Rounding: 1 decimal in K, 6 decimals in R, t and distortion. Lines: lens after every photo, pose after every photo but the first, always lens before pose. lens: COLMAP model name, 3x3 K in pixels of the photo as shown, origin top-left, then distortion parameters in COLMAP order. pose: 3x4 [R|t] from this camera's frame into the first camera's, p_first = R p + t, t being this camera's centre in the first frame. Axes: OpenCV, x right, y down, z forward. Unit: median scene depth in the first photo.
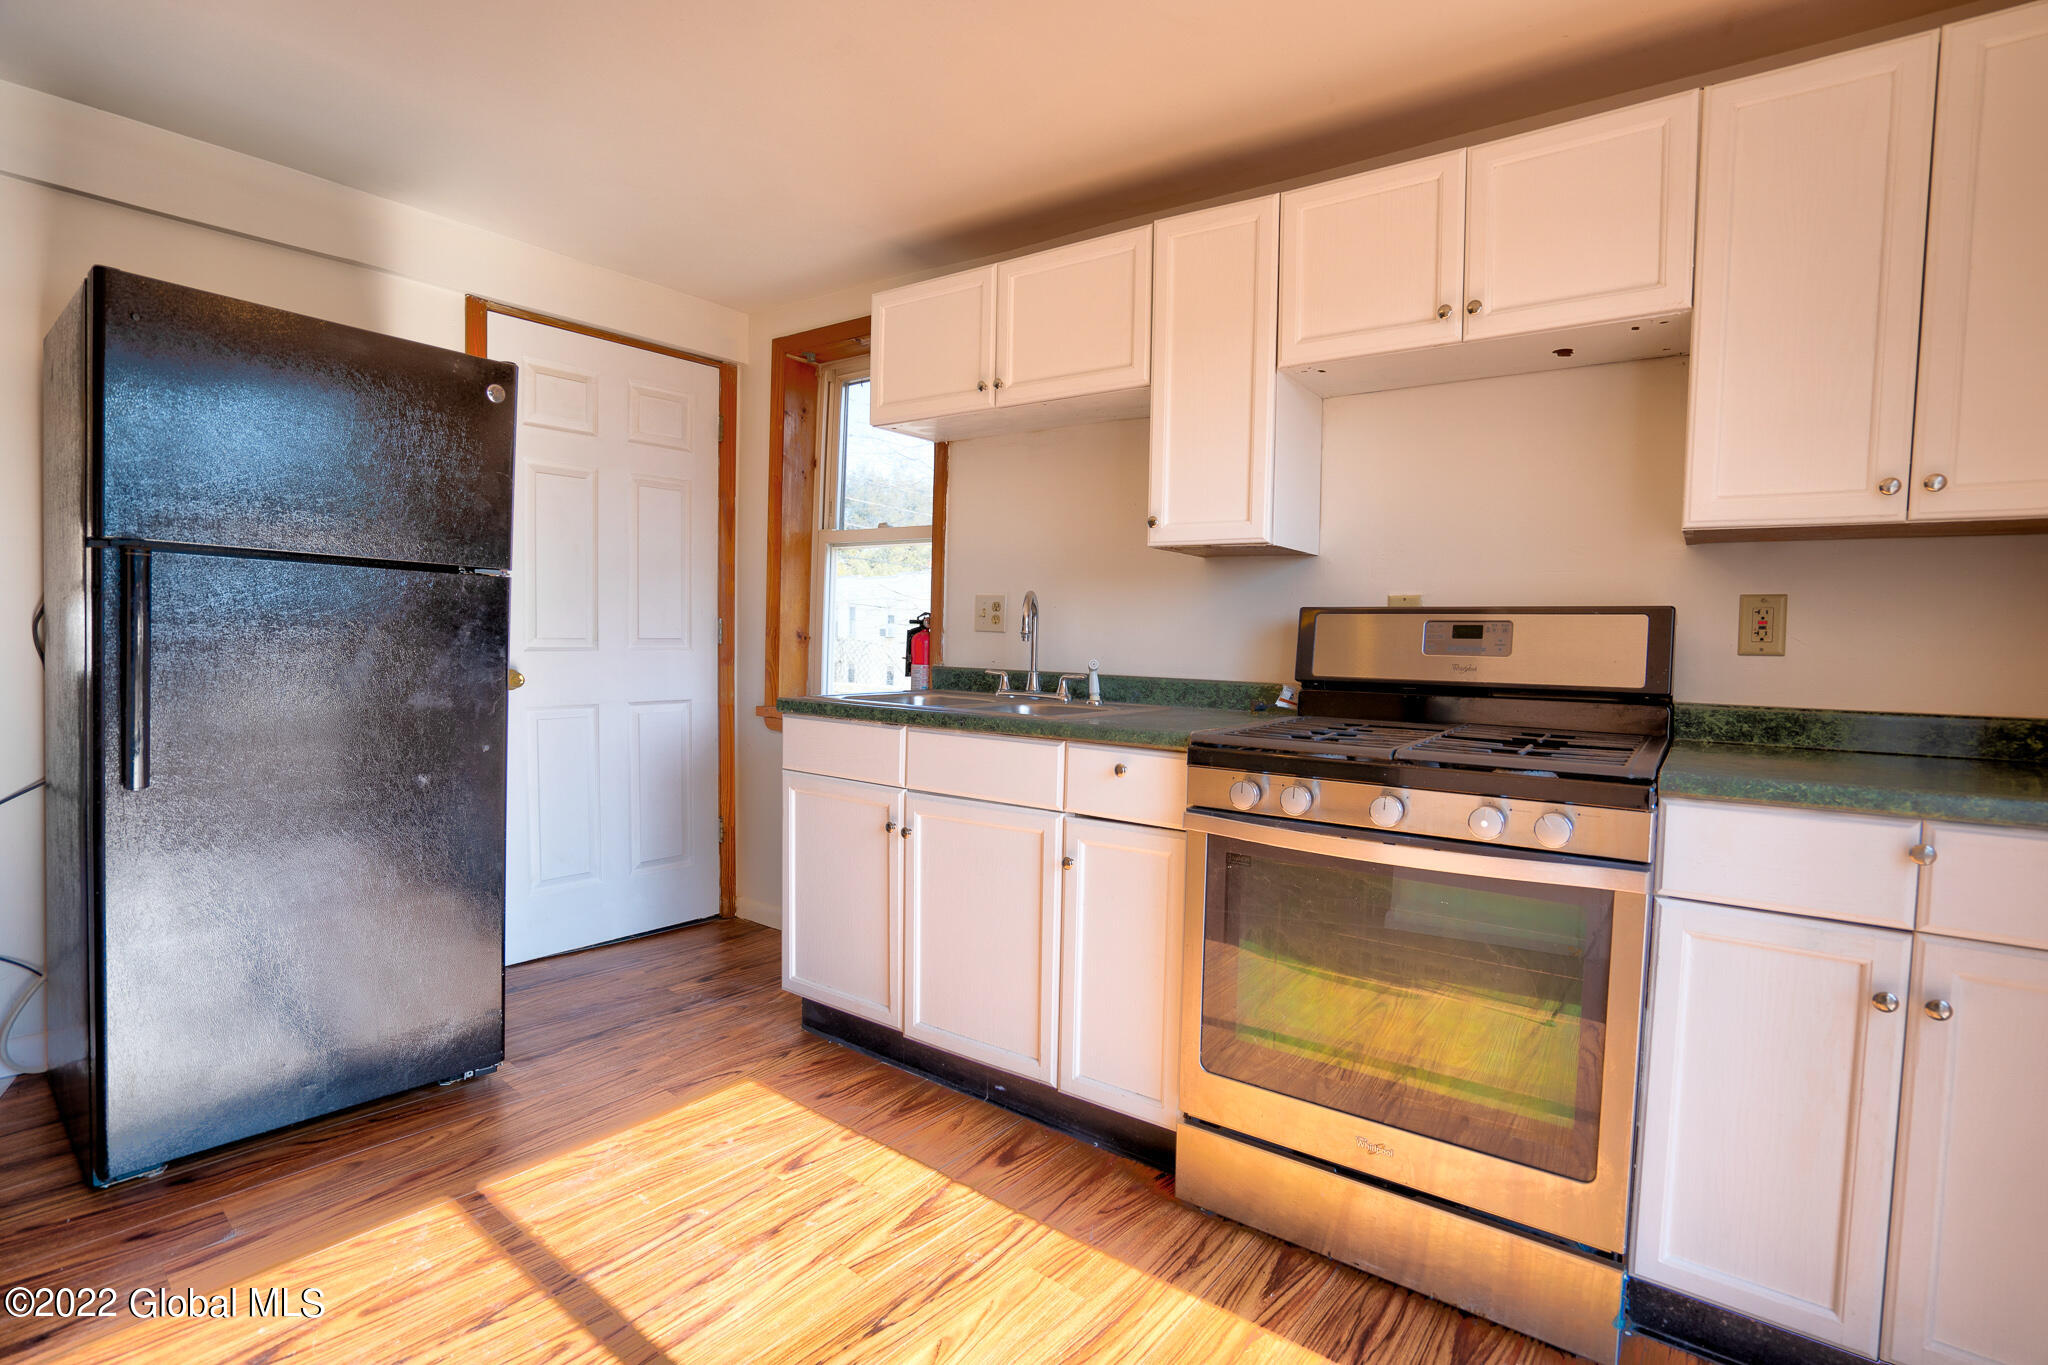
lens RADIAL K [[954.4, 0, 1037.8], [0, 954.4, 686.6], [0, 0, 1]] dist [-0.064705, 0.027189]
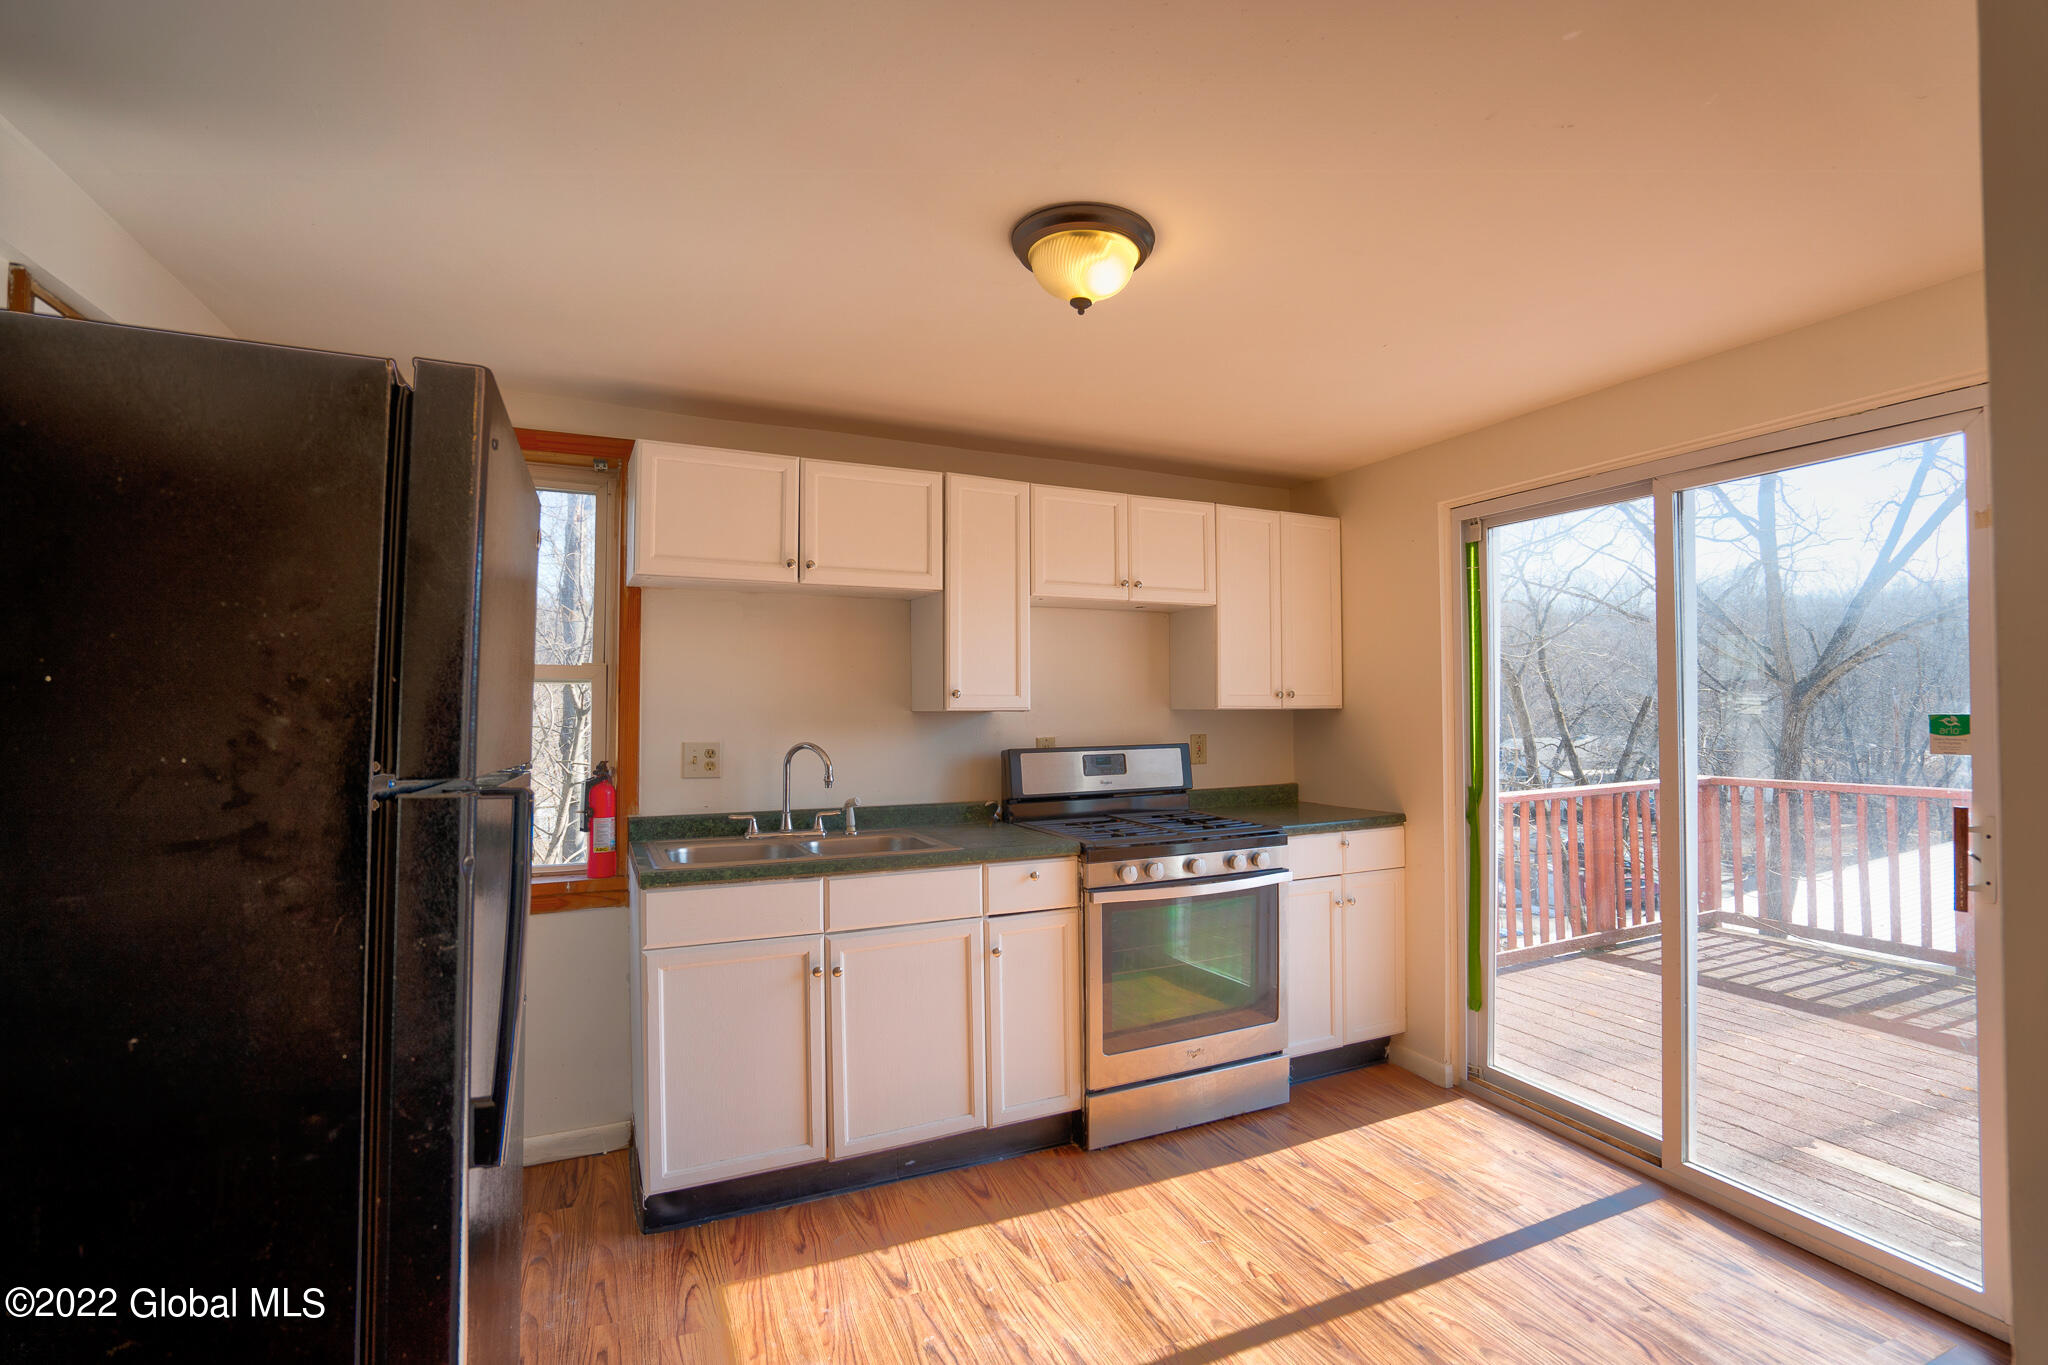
lens RADIAL K [[954.4, 0, 1037.8], [0, 954.4, 686.6], [0, 0, 1]] dist [-0.064705, 0.027189]
pose [[0.472580, -0.001152, 0.881287, -1.096615], [0.063150, 0.997473, -0.032559, -0.139960], [-0.879022, 0.071040, 0.471458, 0.272144]]
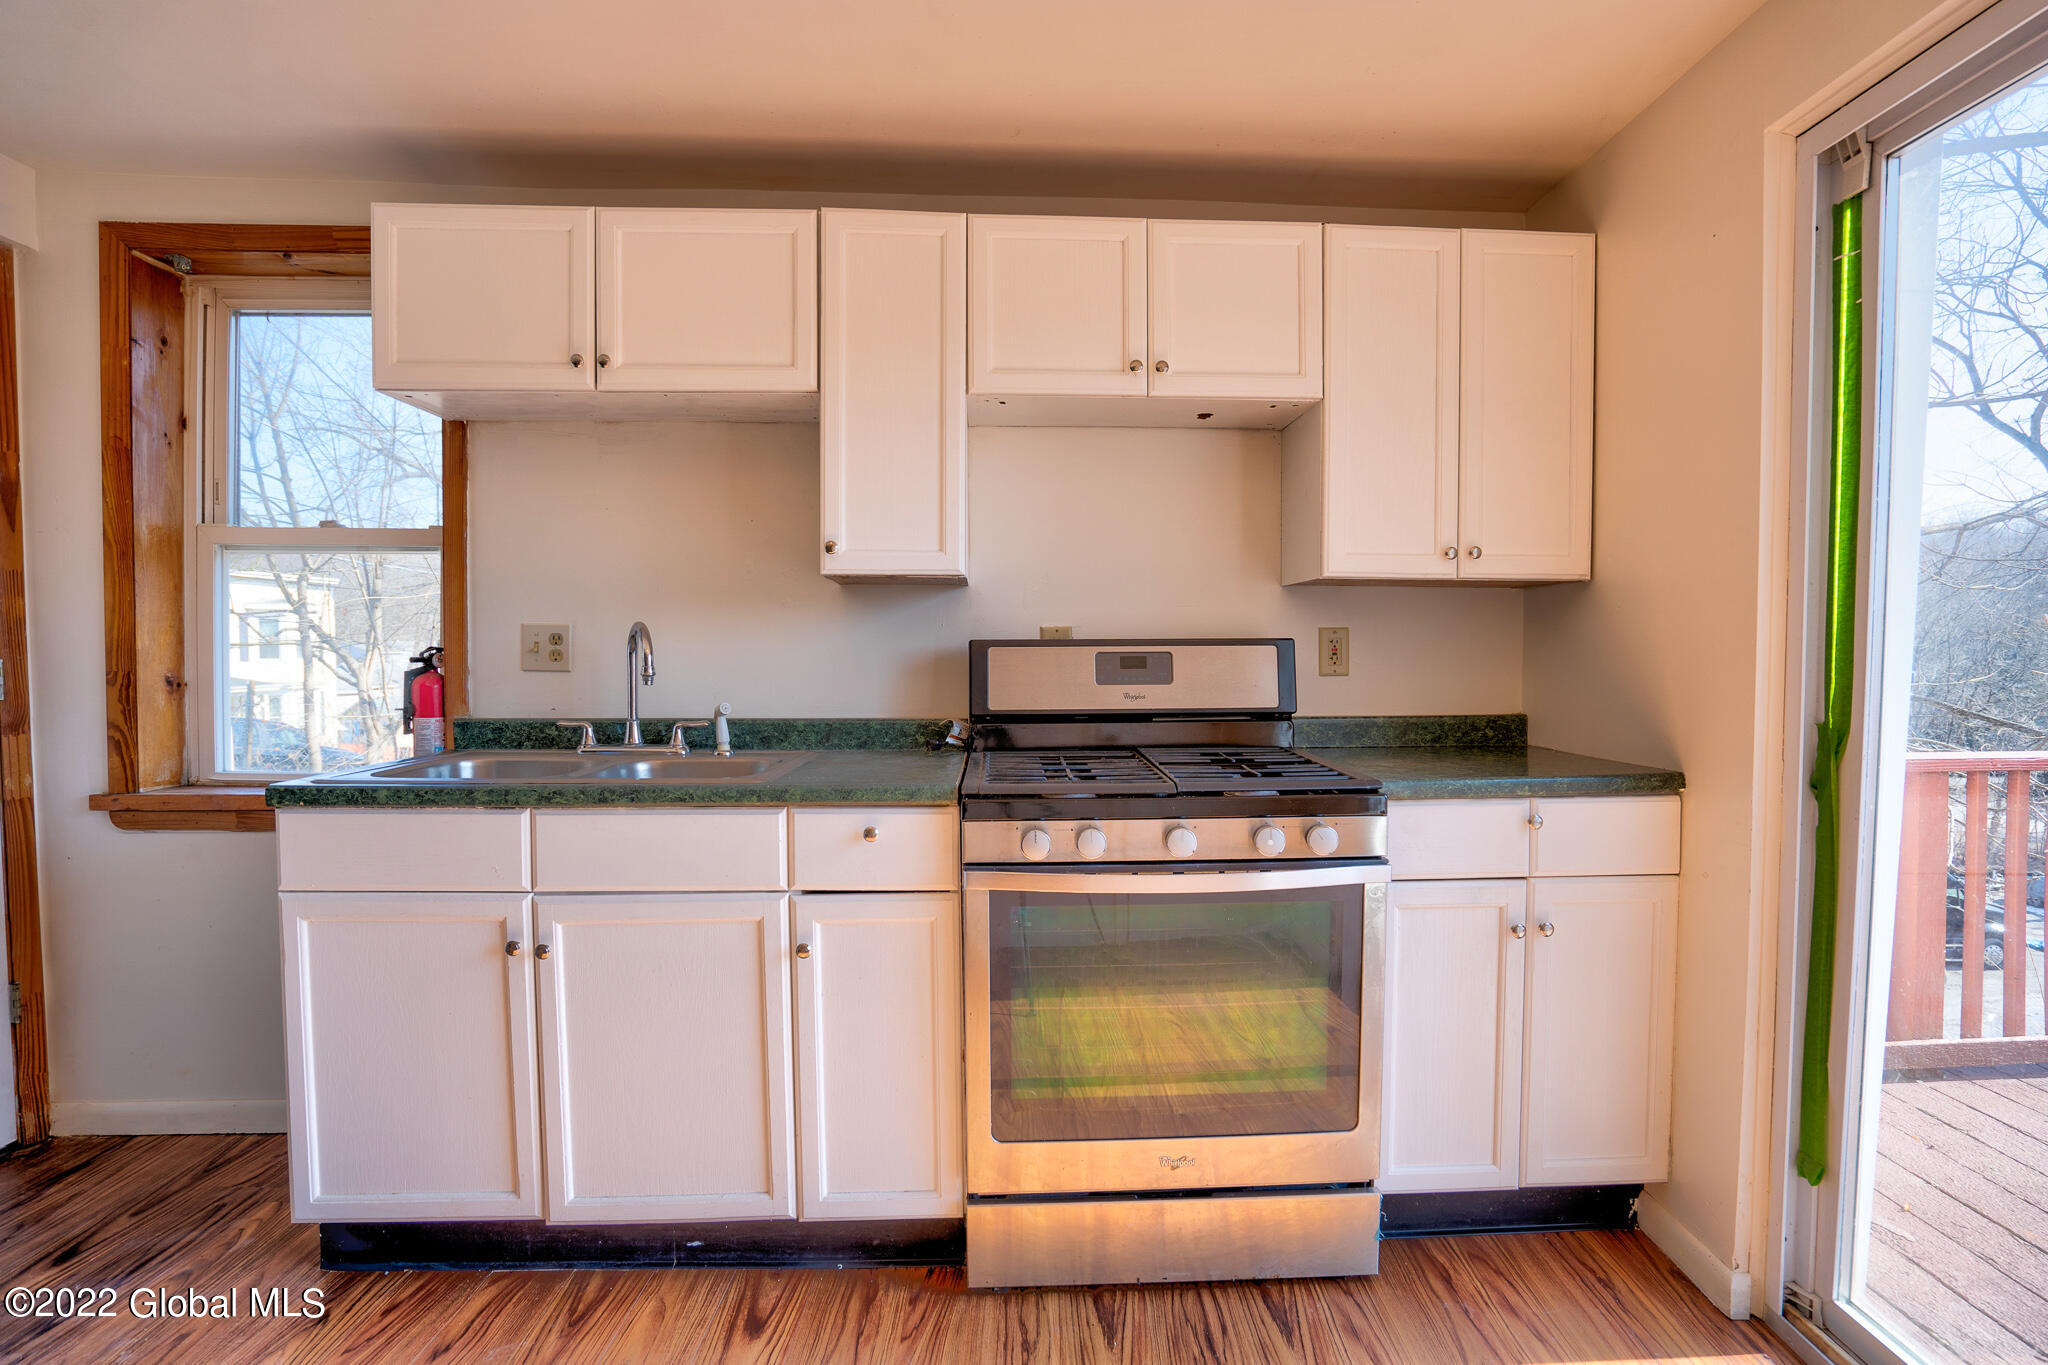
lens RADIAL K [[987.8, 0, 1038.6], [0, 987.8, 687.0], [0, 0, 1]] dist [-0.055806, 0.020562]
pose [[0.783408, -0.044355, 0.619923, -0.323789], [0.049664, 0.998728, 0.008697, -0.044179], [-0.619521, 0.023975, 0.784614, 0.174487]]
